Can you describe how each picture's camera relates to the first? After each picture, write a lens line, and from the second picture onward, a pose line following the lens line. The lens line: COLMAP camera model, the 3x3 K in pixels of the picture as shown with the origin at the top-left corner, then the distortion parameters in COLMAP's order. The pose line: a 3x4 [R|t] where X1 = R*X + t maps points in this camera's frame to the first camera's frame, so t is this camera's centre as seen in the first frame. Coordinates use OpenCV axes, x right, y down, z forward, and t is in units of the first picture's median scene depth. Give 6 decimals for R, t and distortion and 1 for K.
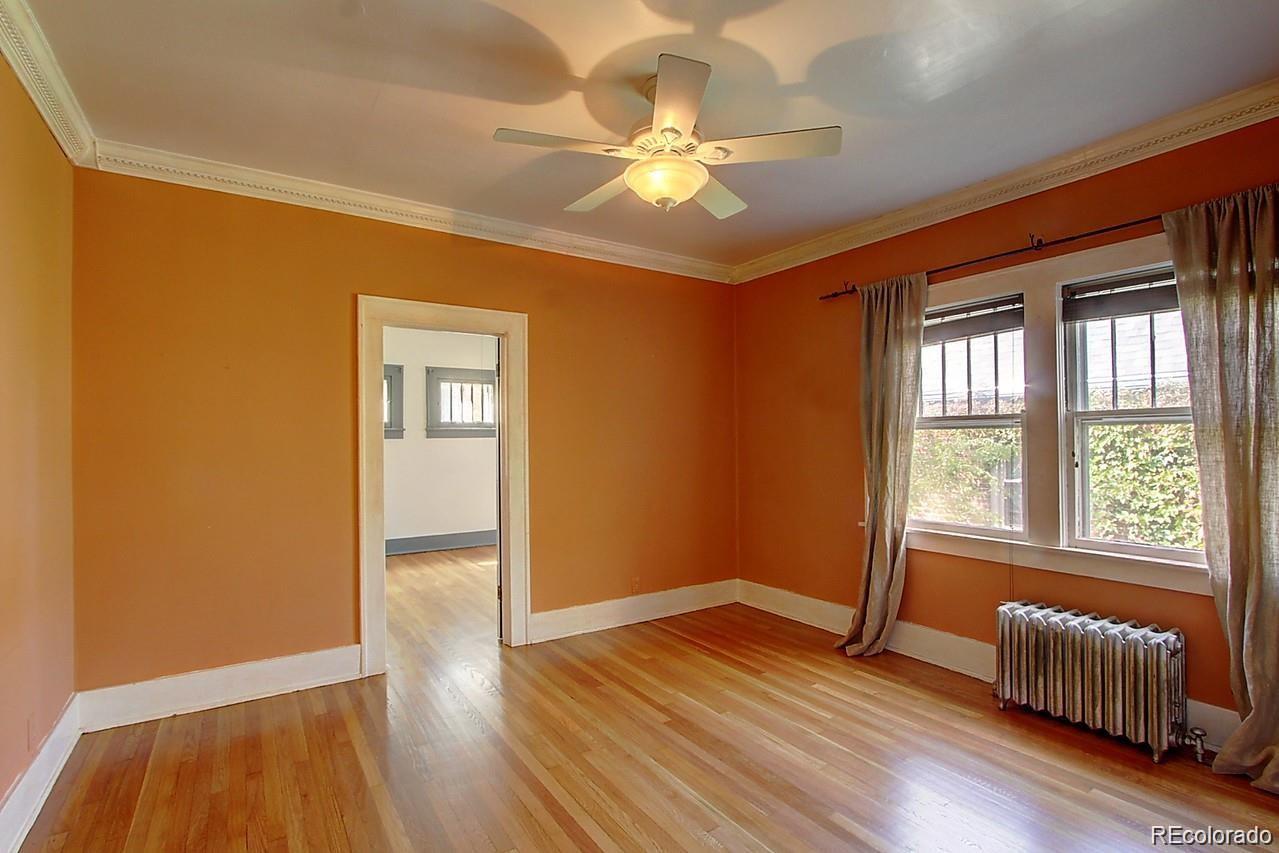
lens RADIAL K [[598.4, 0, 642.0], [0, 598.4, 433.7], [0, 0, 1]] dist [-0.016268, 0.001910]
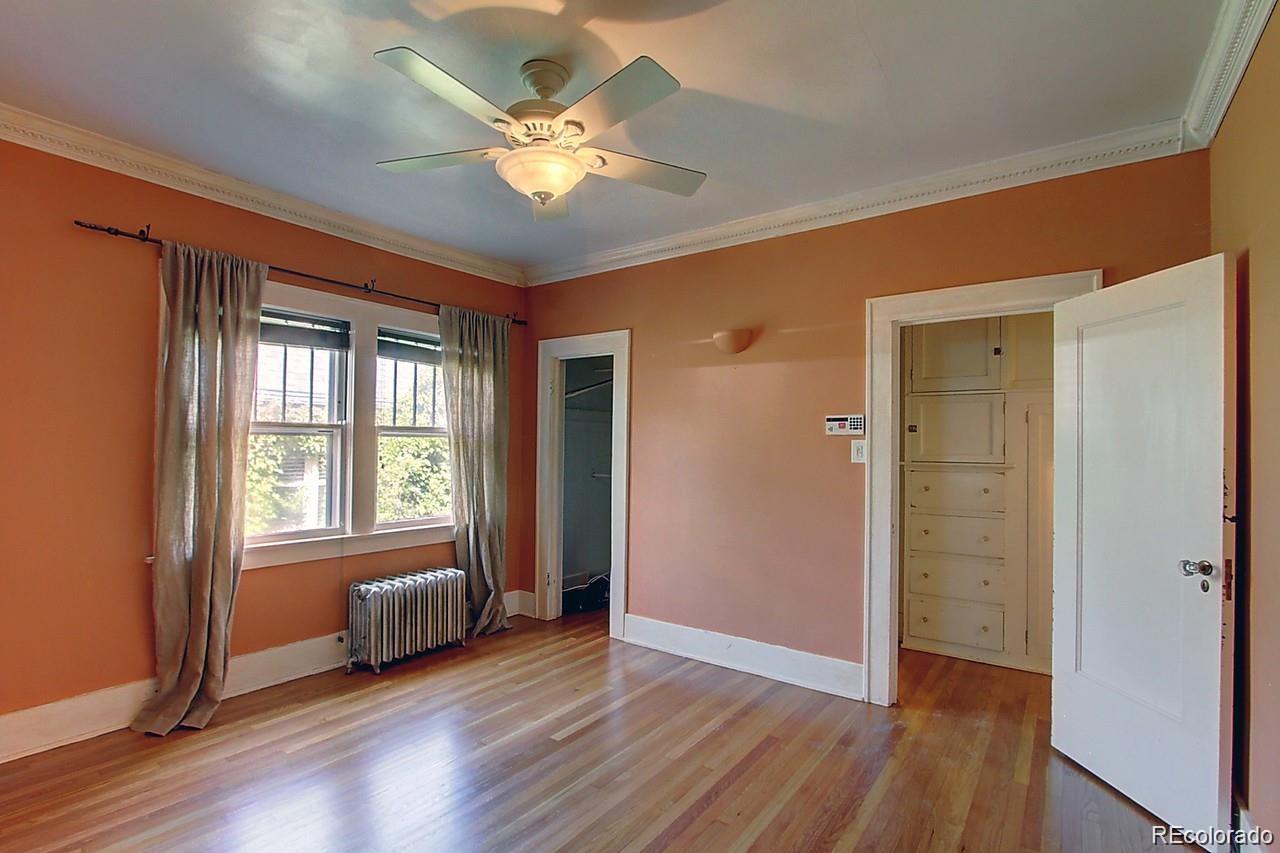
lens RADIAL K [[598.9, 0, 642.5], [0, 598.9, 433.7], [0, 0, 1]] dist [-0.016268, 0.001910]
pose [[-0.346264, 0.021856, 0.937883, -0.680929], [-0.017905, 0.999393, -0.029900, 0.009044], [-0.937966, -0.027146, -0.345662, 0.890125]]
